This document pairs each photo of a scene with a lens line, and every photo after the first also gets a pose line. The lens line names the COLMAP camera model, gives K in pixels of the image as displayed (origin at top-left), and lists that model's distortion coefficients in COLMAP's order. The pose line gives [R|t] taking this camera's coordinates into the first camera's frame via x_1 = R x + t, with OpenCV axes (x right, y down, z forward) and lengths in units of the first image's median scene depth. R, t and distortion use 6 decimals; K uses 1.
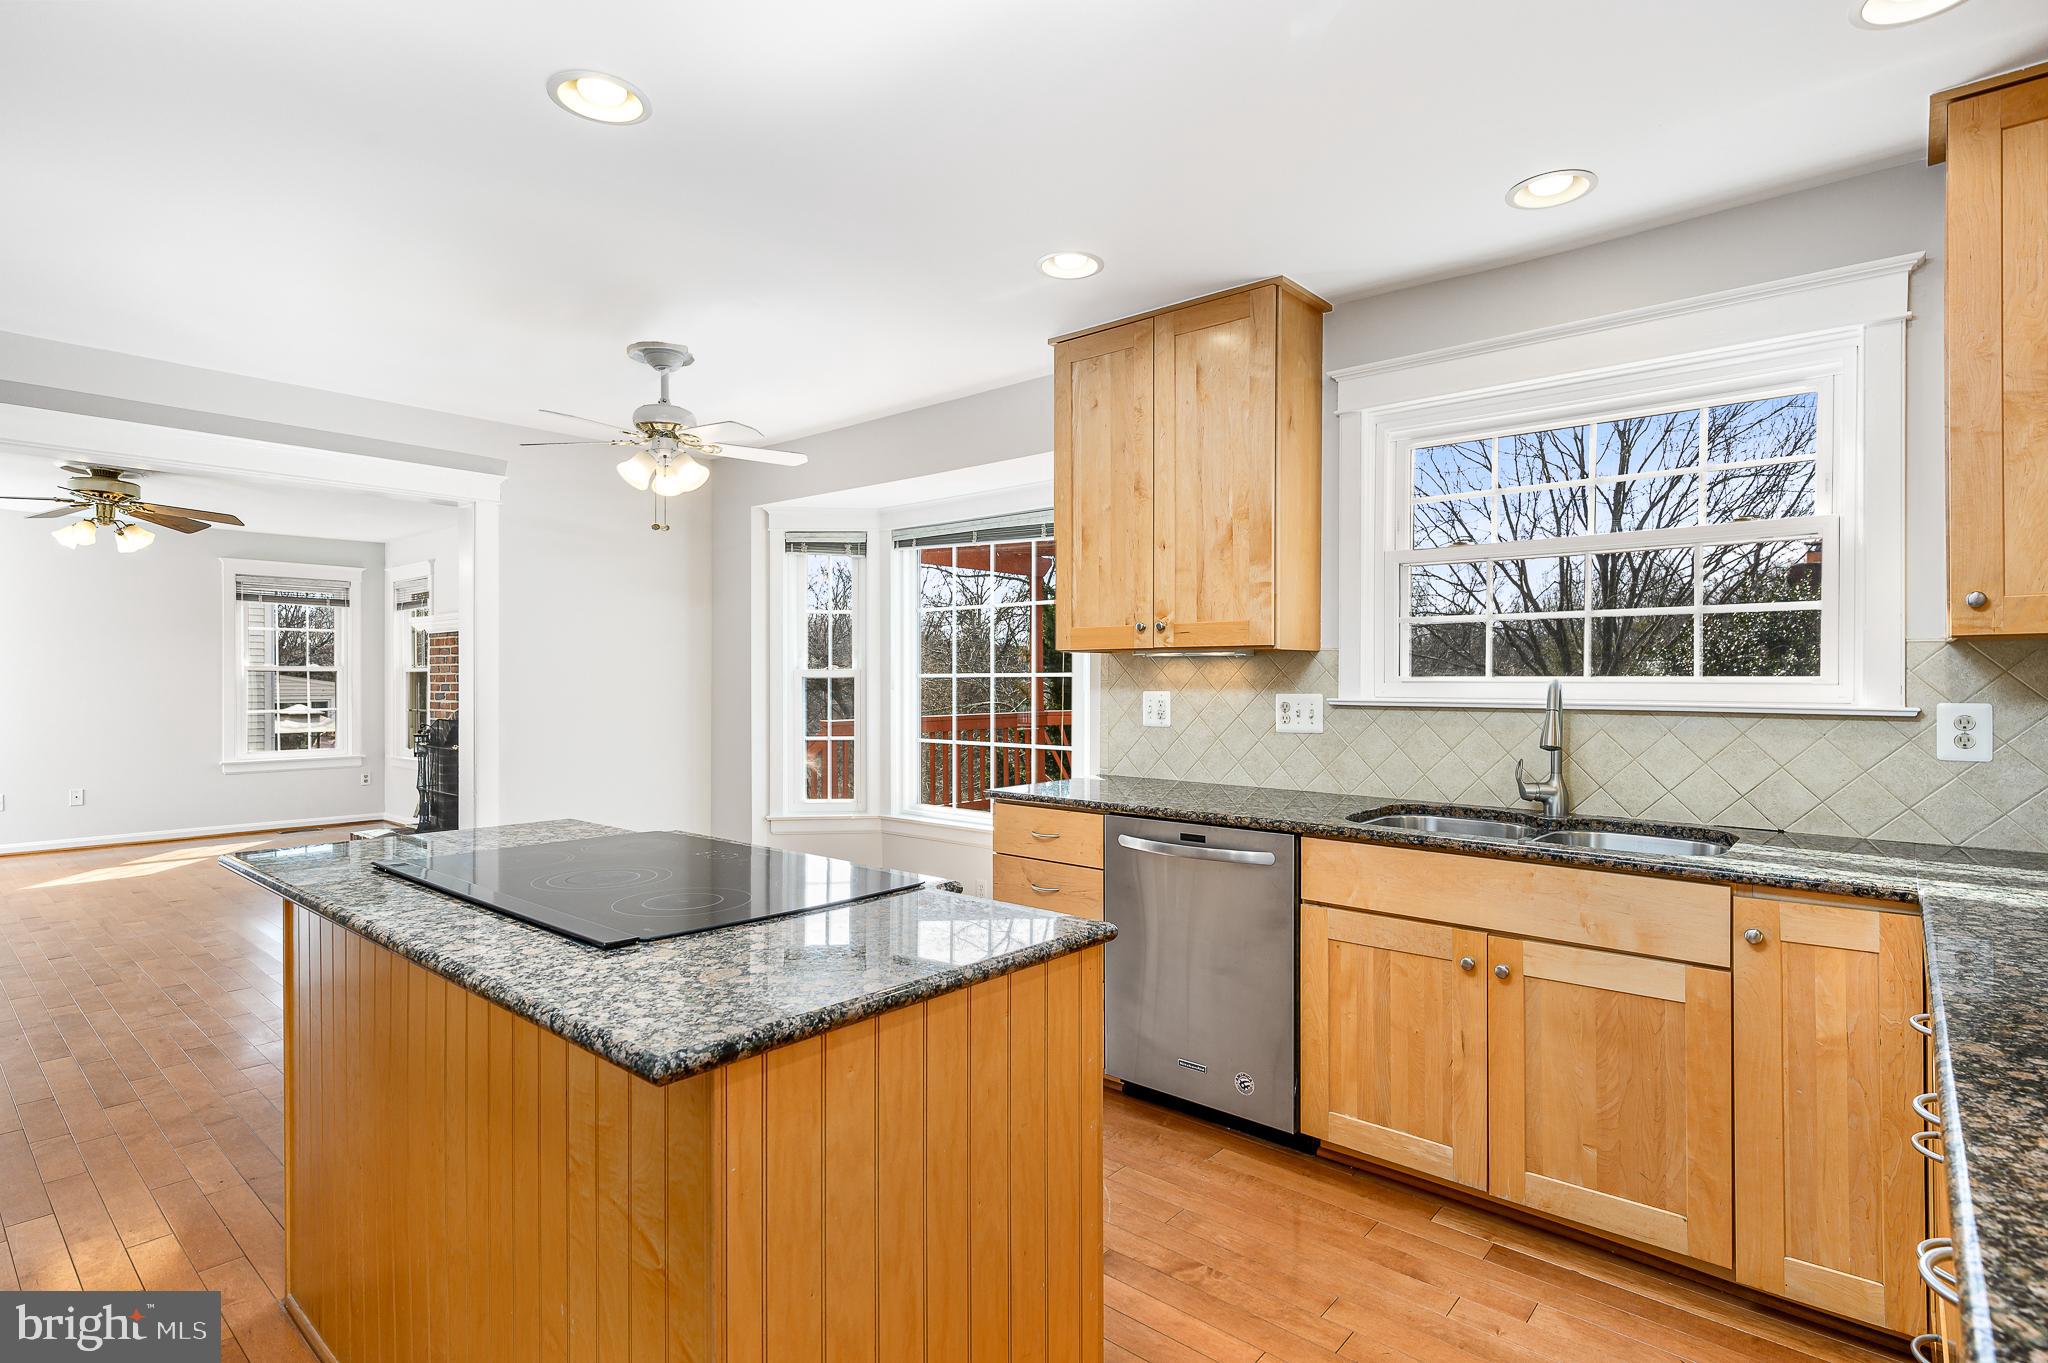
lens RADIAL K [[1003.9, 0, 1027.7], [0, 1003.9, 673.2], [0, 0, 1]] dist [-0.000831, 0.000937]
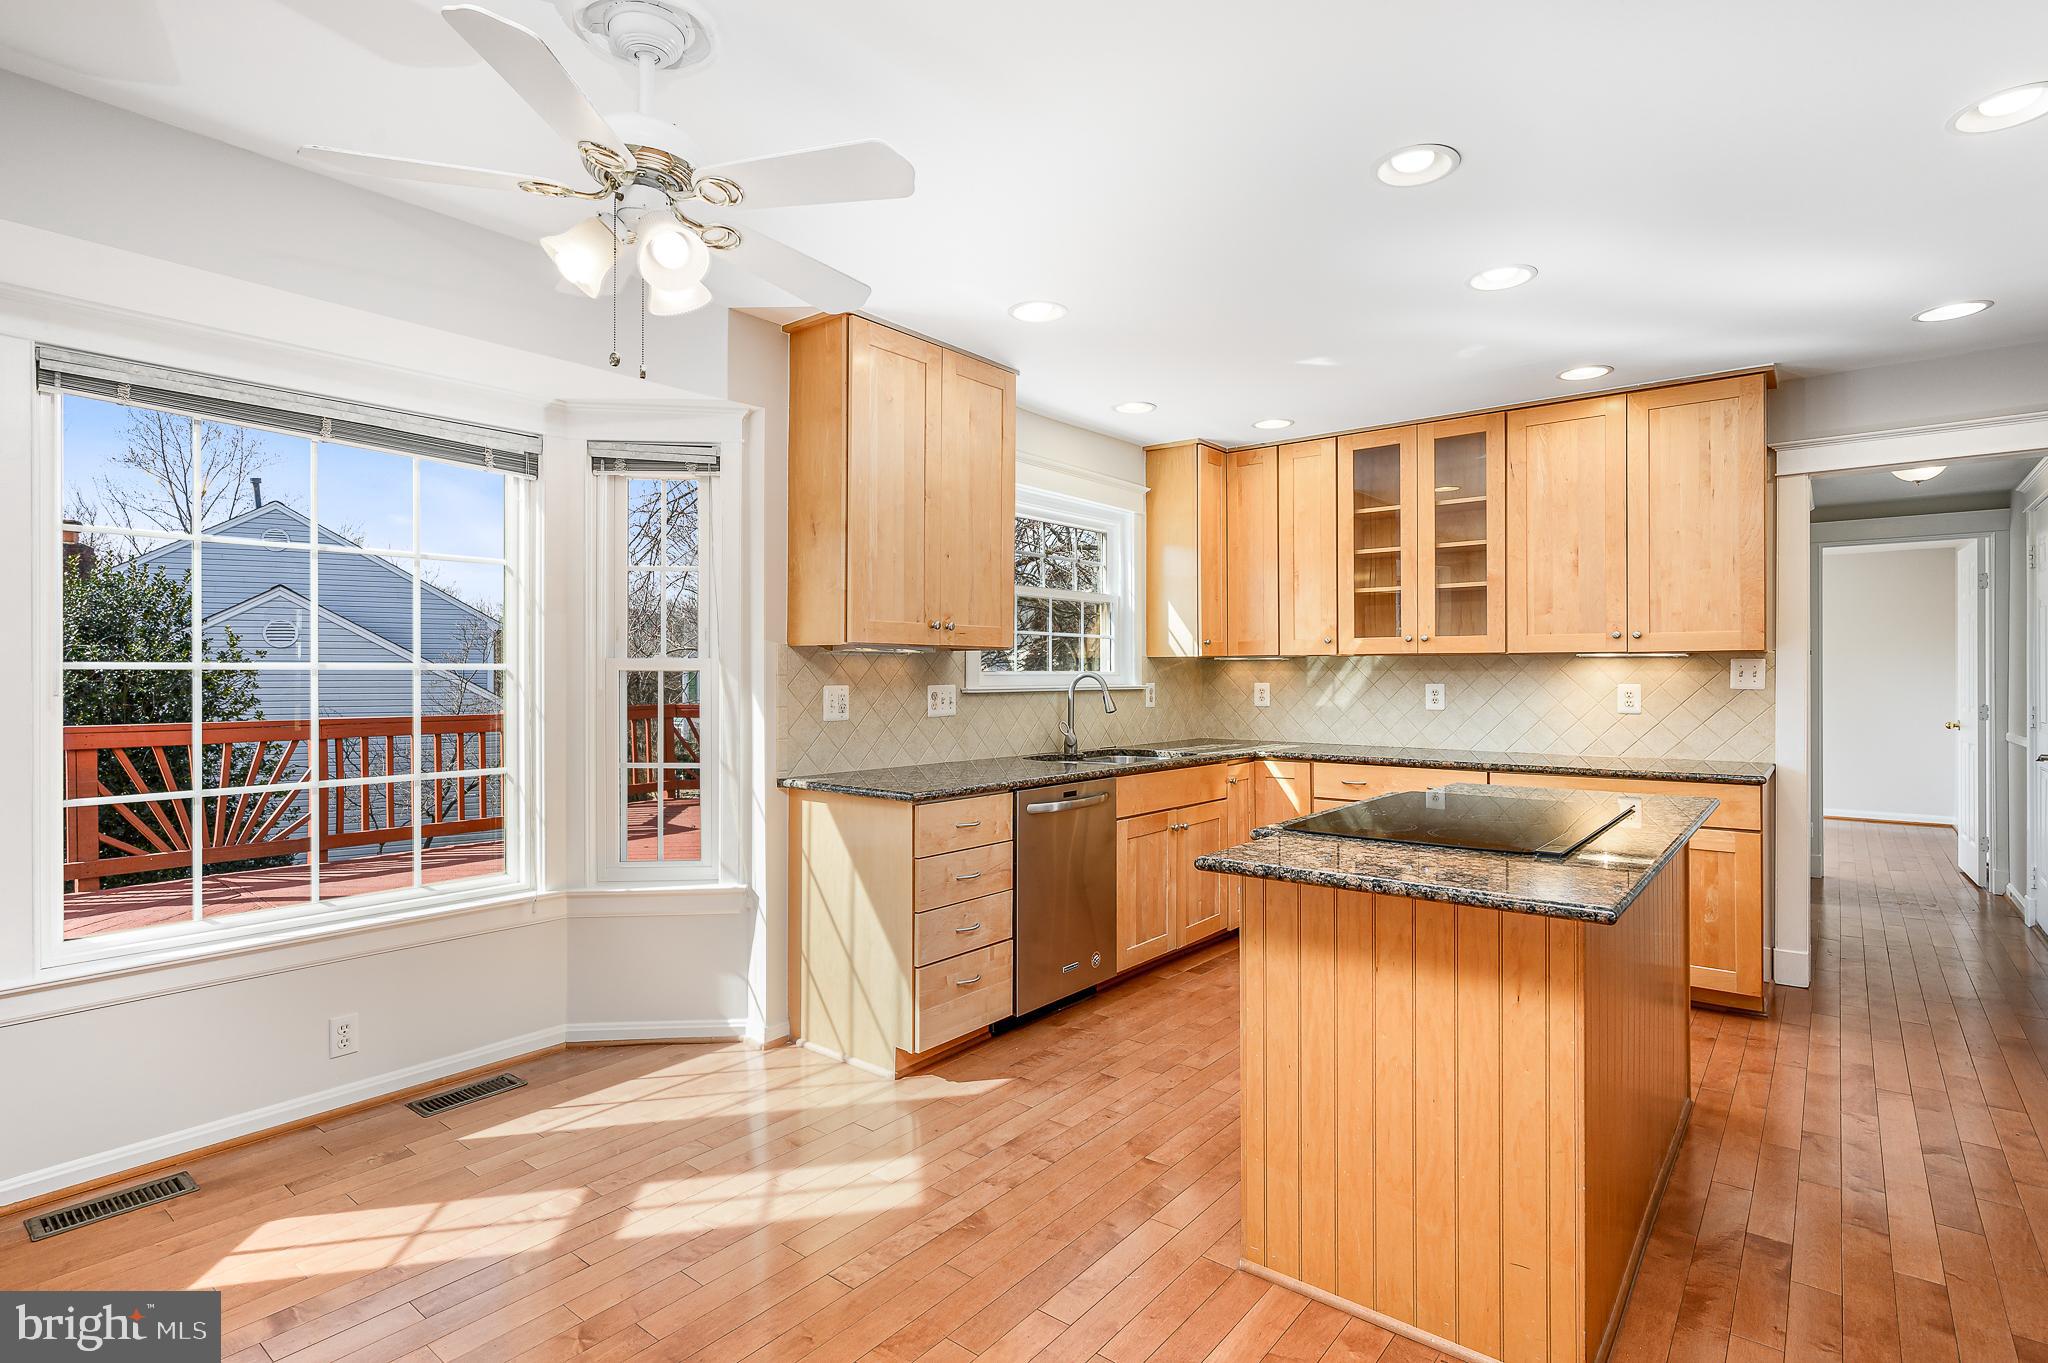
lens RADIAL K [[1003.9, 0, 1027.7], [0, 1003.9, 673.2], [0, 0, 1]] dist [-0.000831, 0.000937]
pose [[-0.031765, -0.003607, 0.999489, -0.845821], [-0.009578, 0.999949, 0.003305, 0.000357], [-0.999449, -0.009468, -0.031798, 0.803407]]
